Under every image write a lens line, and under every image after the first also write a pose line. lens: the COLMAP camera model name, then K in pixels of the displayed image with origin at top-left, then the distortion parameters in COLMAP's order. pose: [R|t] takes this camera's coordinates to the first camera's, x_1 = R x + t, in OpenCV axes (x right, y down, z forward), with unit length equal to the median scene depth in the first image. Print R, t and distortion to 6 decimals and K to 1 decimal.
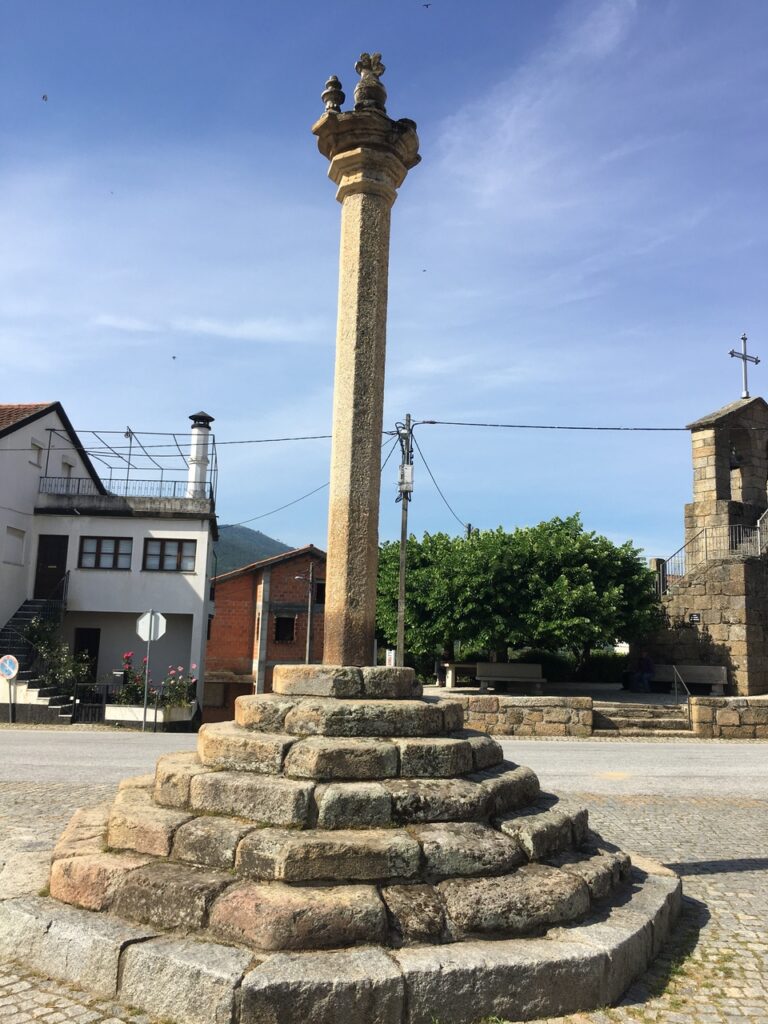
lens RADIAL K [[850.2, 0, 380.2], [0, 850.2, 510.0], [0, 0, 1]] dist [0.050336, -0.047667]
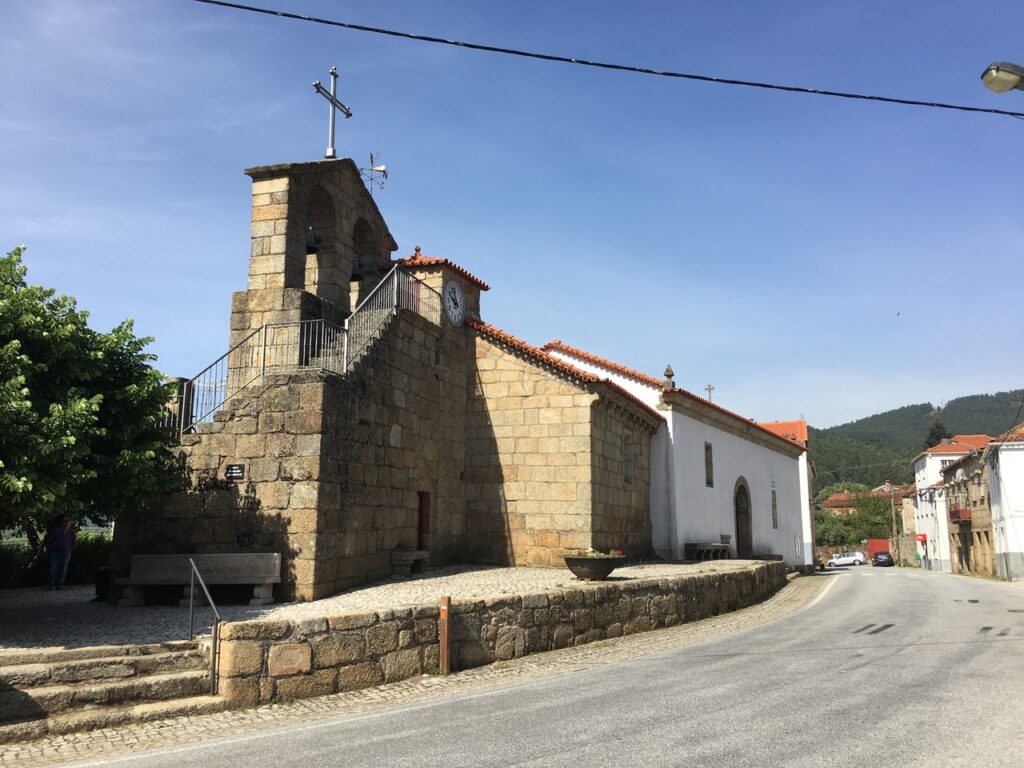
lens RADIAL K [[850.2, 0, 512.5], [0, 850.2, 378.8], [0, 0, 1]] dist [0.050336, -0.047667]
pose [[0.776956, 0.082956, 0.624066, 0.149923], [-0.075943, 0.996392, -0.037900, 0.073265], [-0.624958, -0.017947, 0.780452, 0.441637]]
